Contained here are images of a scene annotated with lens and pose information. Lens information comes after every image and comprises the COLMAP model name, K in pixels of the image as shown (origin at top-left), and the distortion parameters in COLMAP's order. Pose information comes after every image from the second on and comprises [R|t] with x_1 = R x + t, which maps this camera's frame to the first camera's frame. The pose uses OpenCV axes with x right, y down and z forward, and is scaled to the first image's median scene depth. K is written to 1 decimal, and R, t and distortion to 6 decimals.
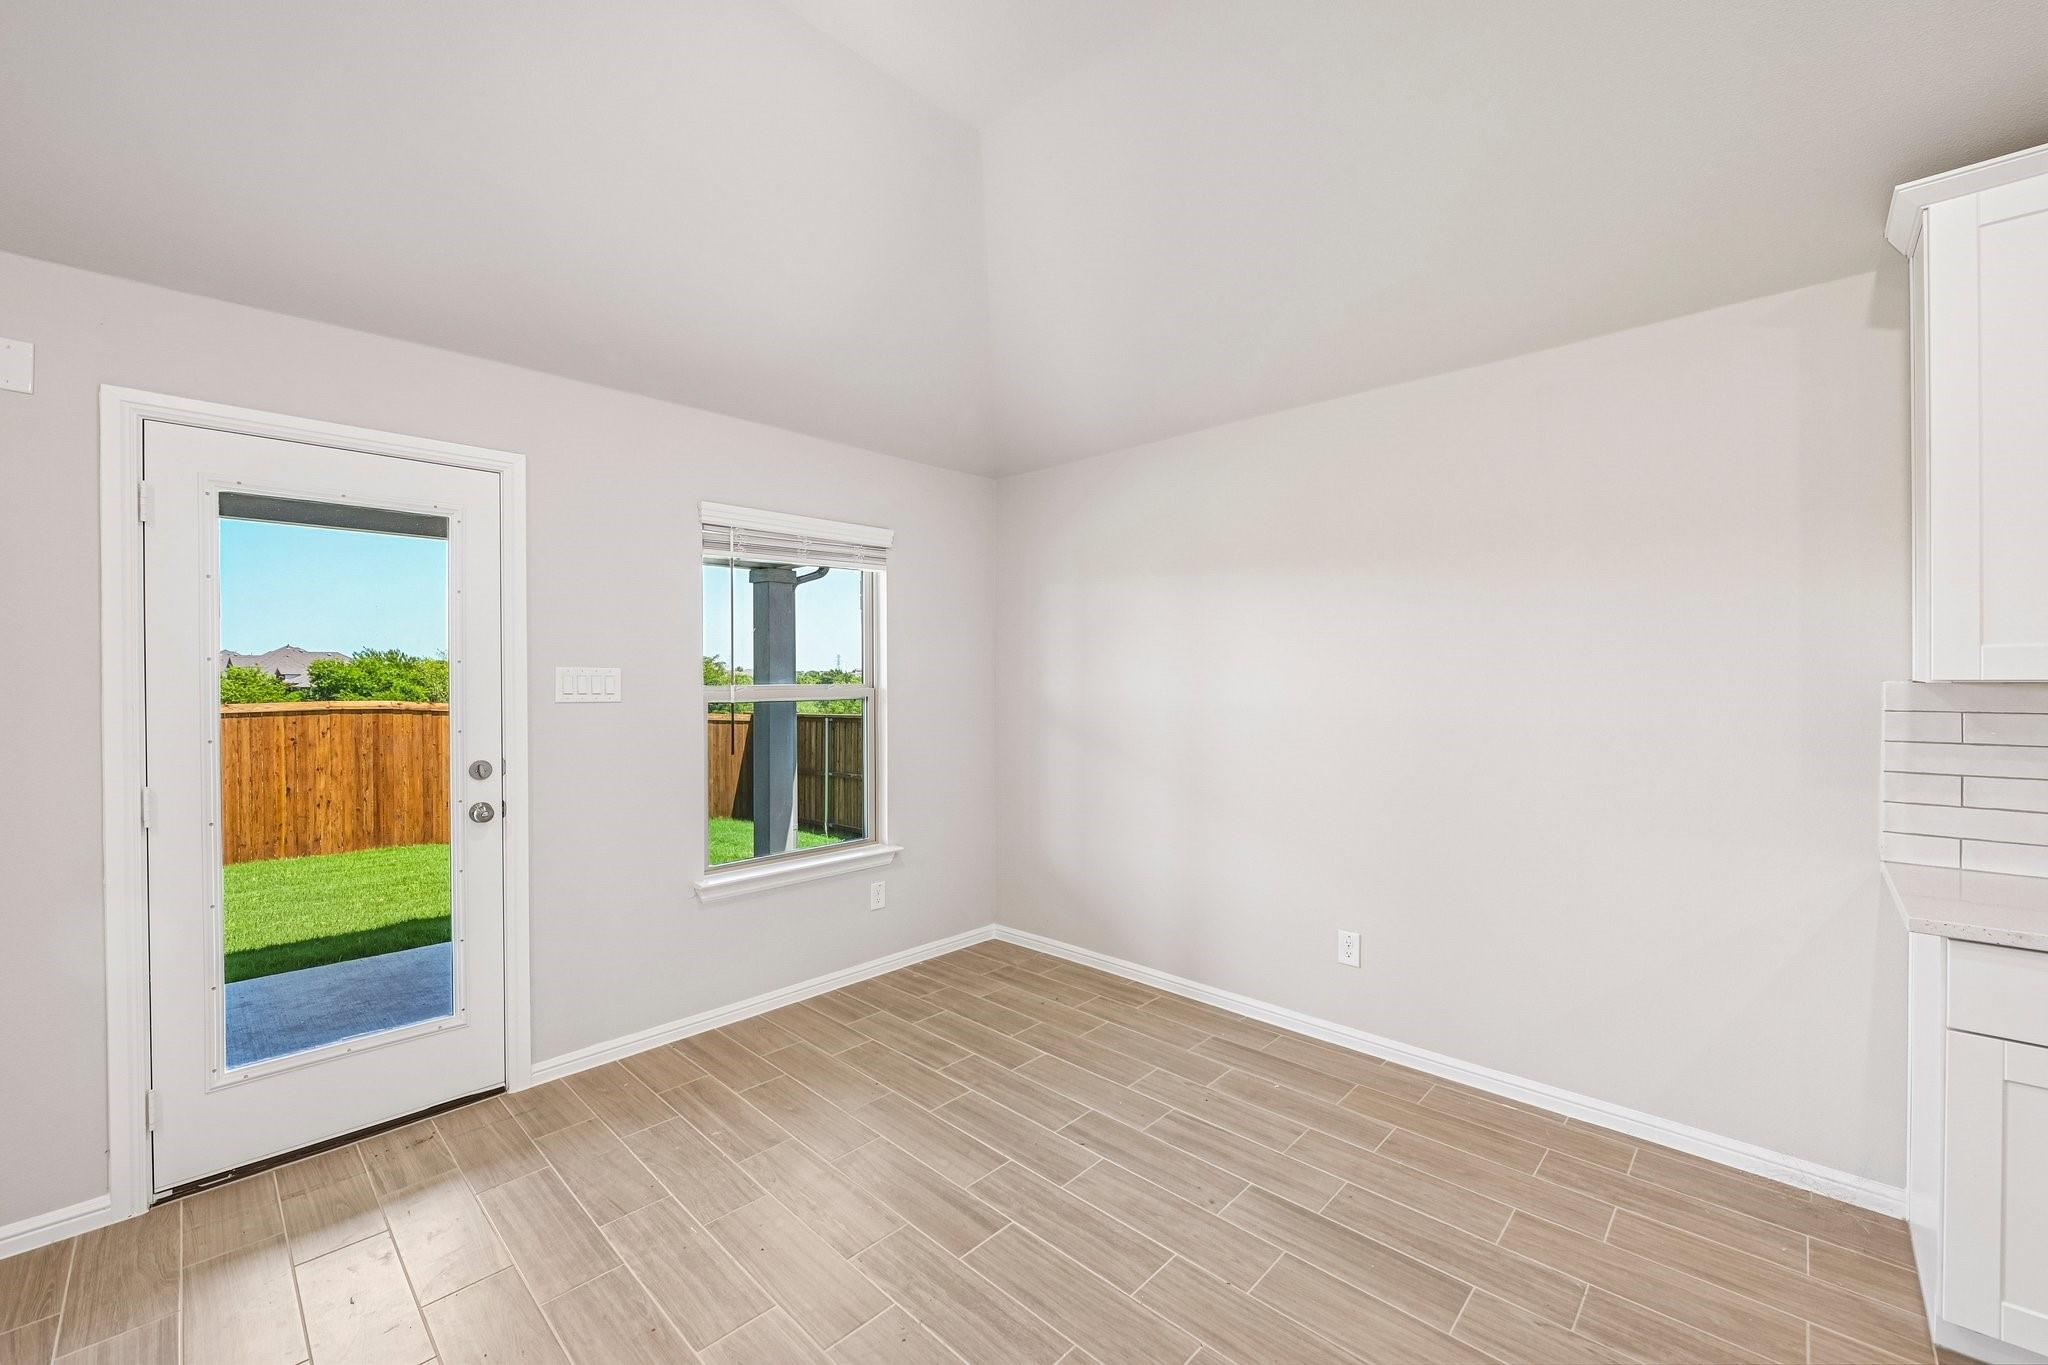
lens RADIAL K [[816.0, 0, 1027.9], [0, 816.0, 682.8], [0, 0, 1]] dist [-0.010437, -0.000508]
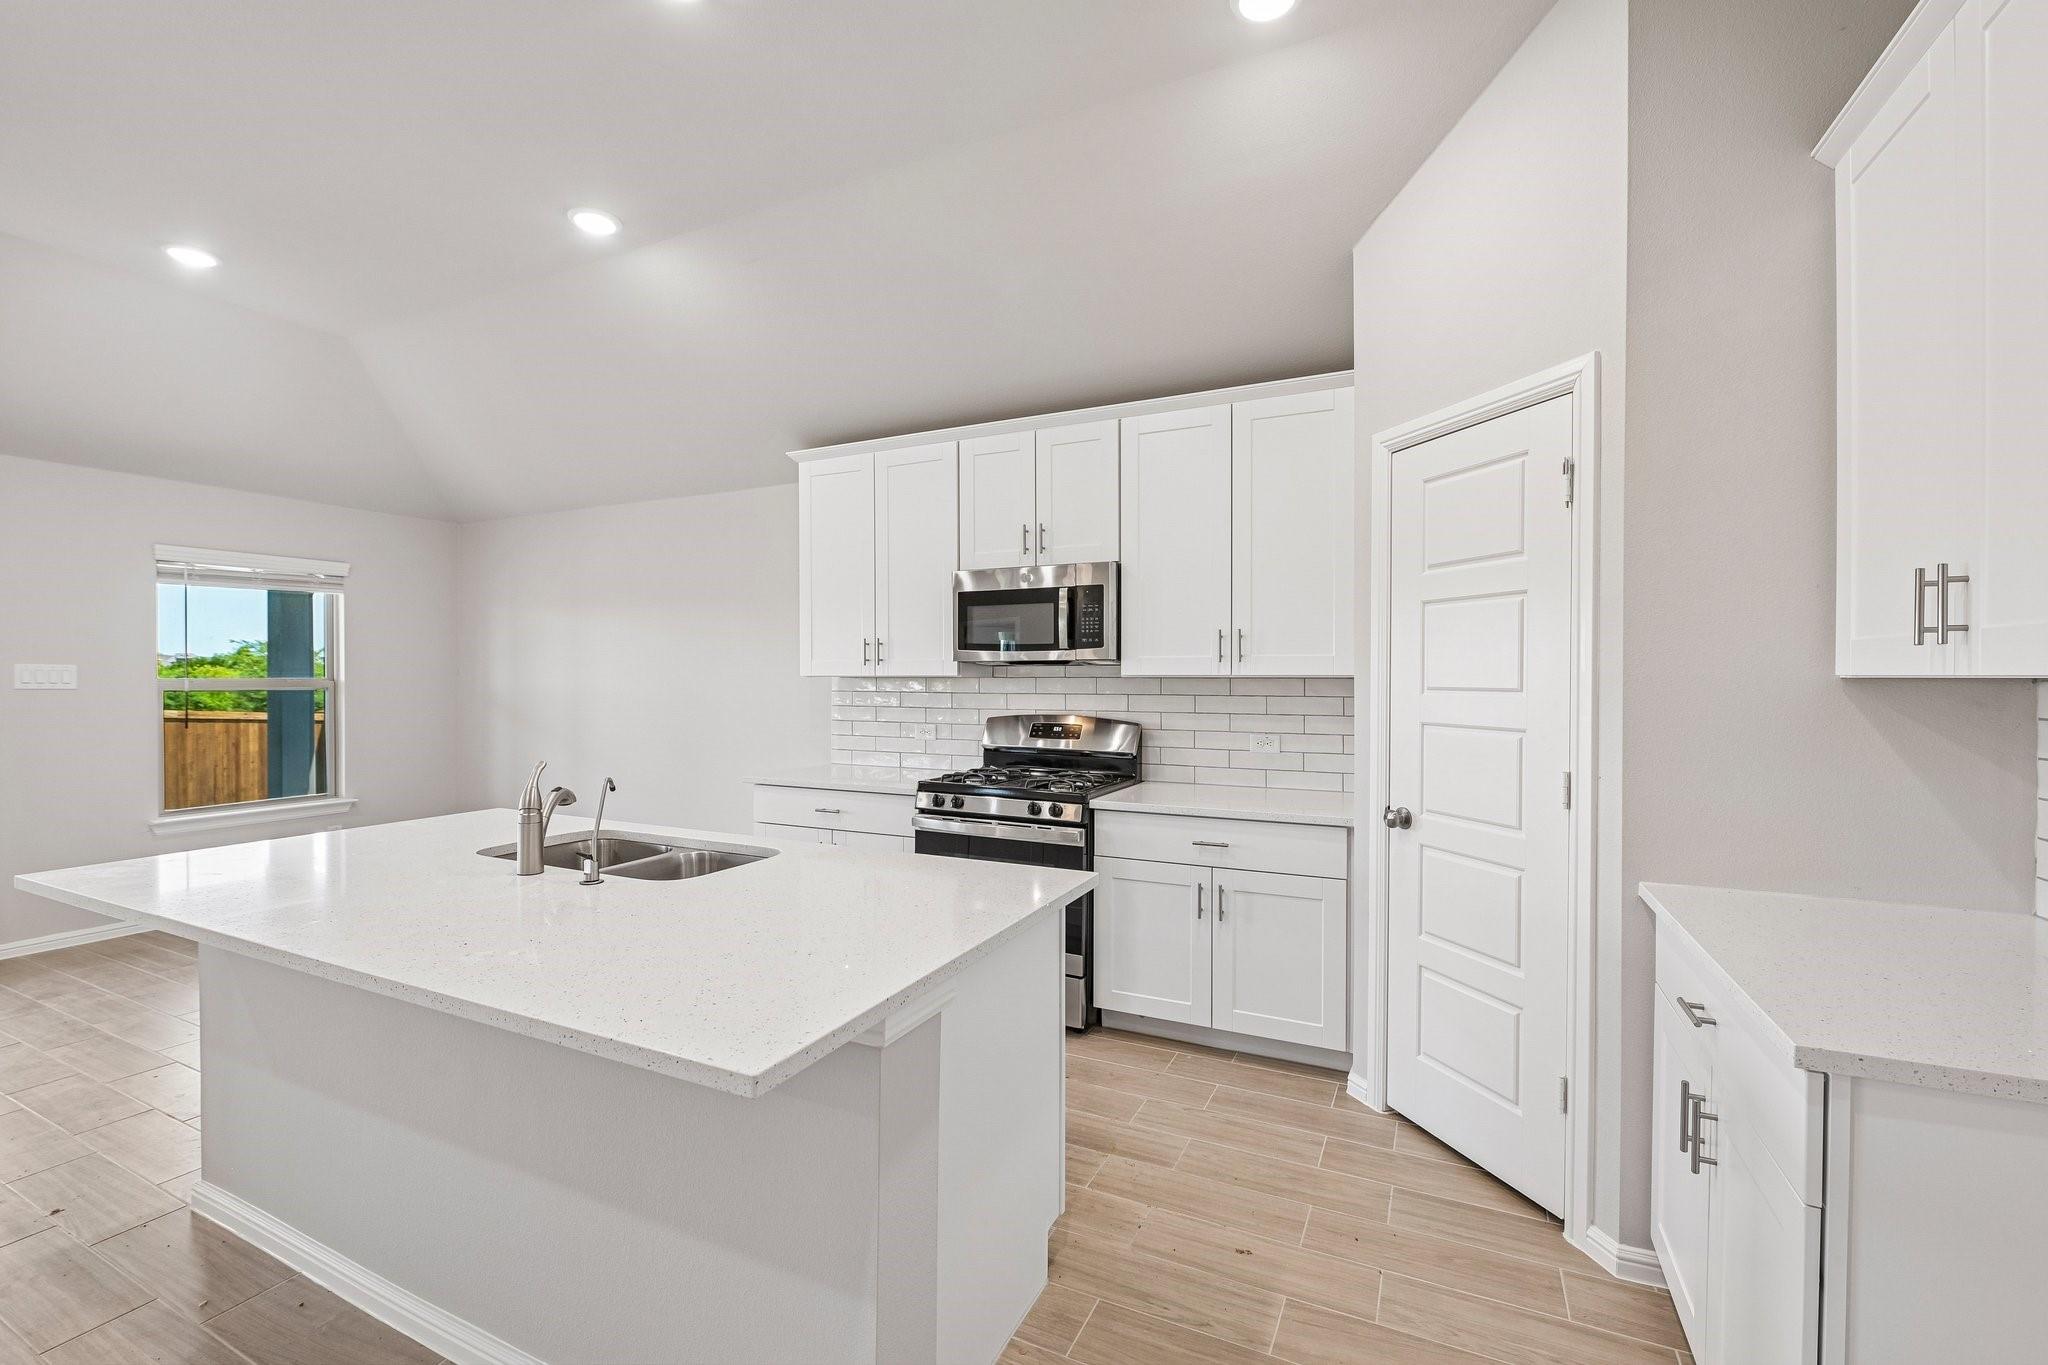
lens RADIAL K [[861.0, 0, 1024.0], [0, 861.0, 682.5], [0, 0, 1]] dist [-0.001811, -0.000134]
pose [[0.952153, 0.002505, 0.305613, 0.599624], [-0.003097, 0.999994, 0.001454, 0.005047], [-0.305607, -0.002331, 0.952155, -0.901961]]
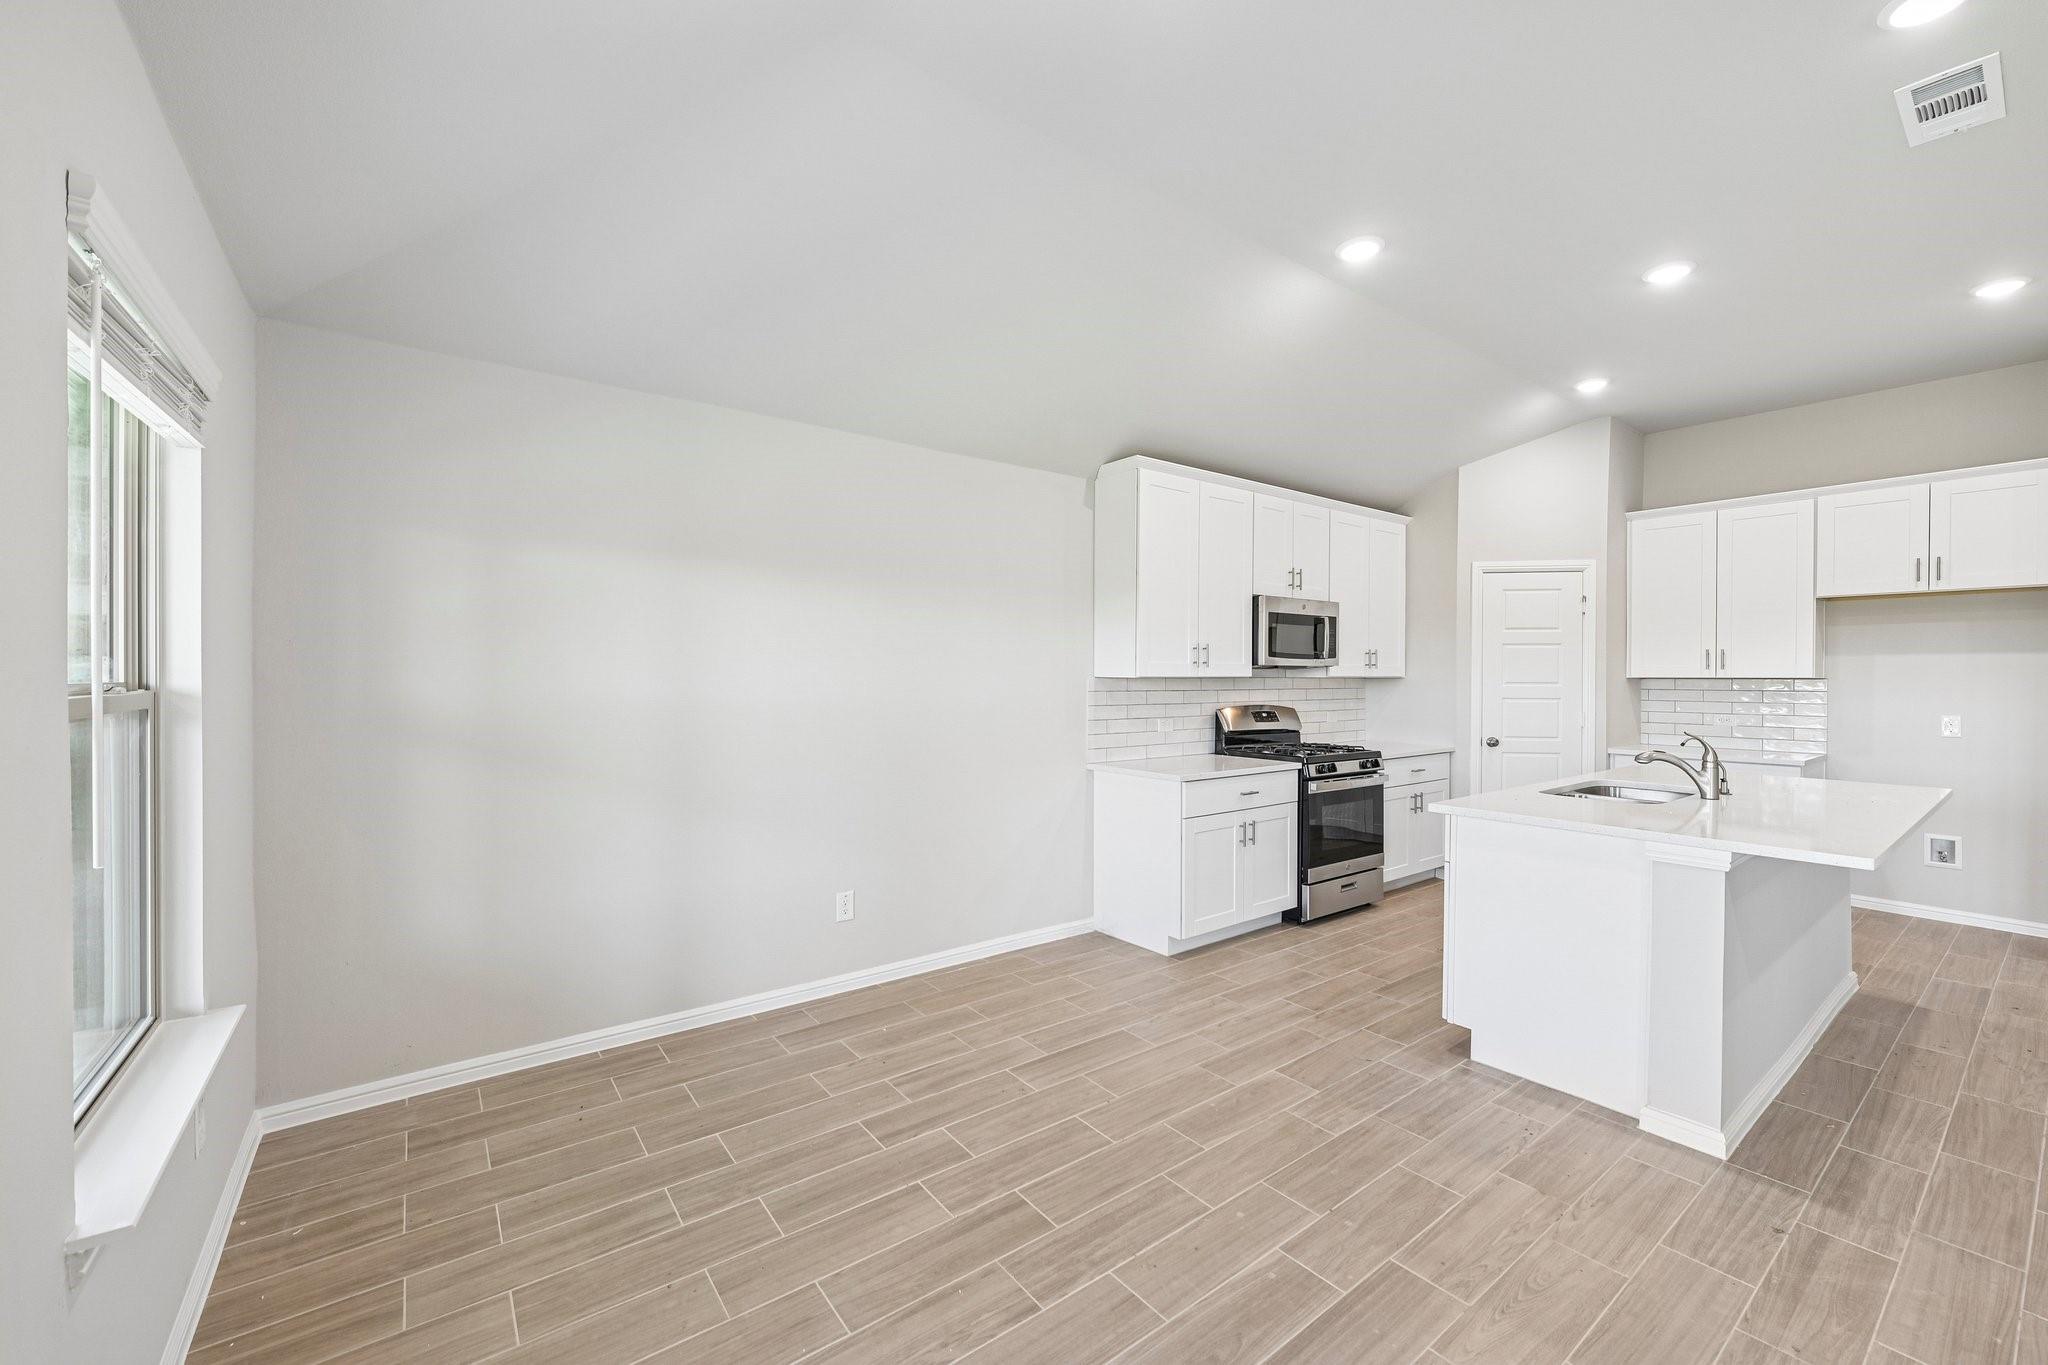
lens RADIAL K [[816.0, 0, 1027.9], [0, 816.0, 682.8], [0, 0, 1]] dist [-0.010437, -0.000508]
pose [[0.158071, -0.001532, 0.987427, -0.738486], [0.003720, 0.999993, 0.000956, 0.006820], [-0.987421, 0.003523, 0.158075, 0.575254]]
